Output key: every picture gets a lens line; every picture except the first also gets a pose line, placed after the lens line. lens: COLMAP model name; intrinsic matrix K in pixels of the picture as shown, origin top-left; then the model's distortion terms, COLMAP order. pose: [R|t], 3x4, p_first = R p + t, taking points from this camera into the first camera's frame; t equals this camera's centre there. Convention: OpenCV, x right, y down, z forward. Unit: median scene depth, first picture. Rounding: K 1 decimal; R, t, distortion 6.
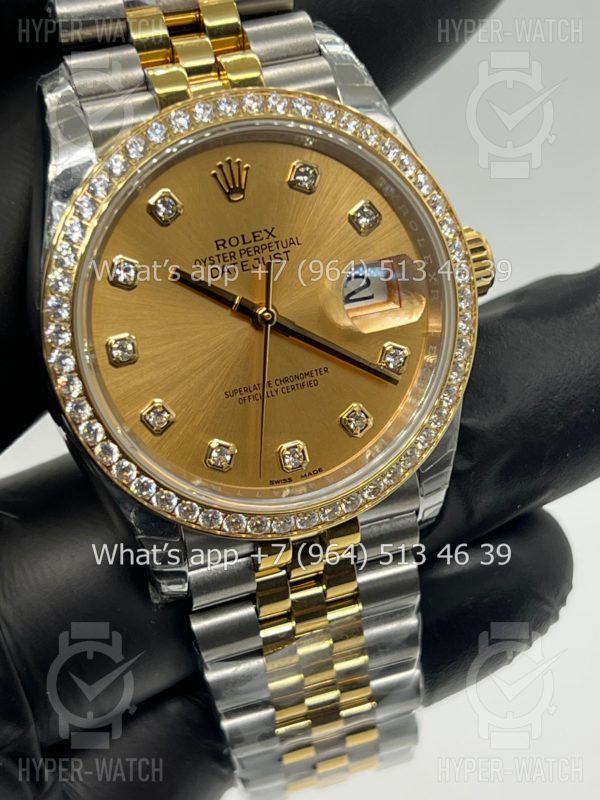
lens RADIAL K [[1805.7, 0, 302.6], [0, 1805.7, 401.0], [0, 0, 1]] dist [0.090026, 0.000000]
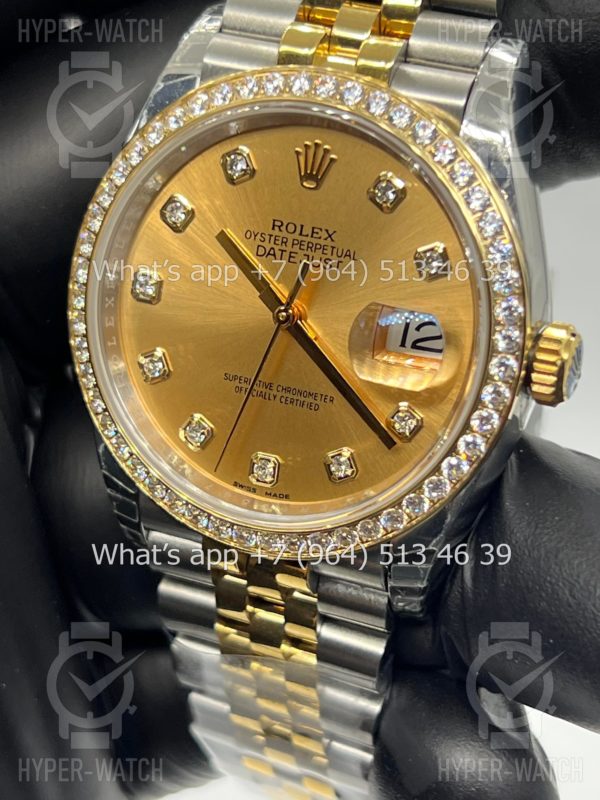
lens RADIAL K [[1805.7, 0, 319.0], [0, 1805.7, 400.9], [0, 0, 1]] dist [0.090026, 0.000000]
pose [[0.739354, 0.423190, -0.523705, 0.489334], [-0.399633, 0.901791, 0.164517, -0.165360], [0.541894, 0.087654, 0.835863, 0.247065]]
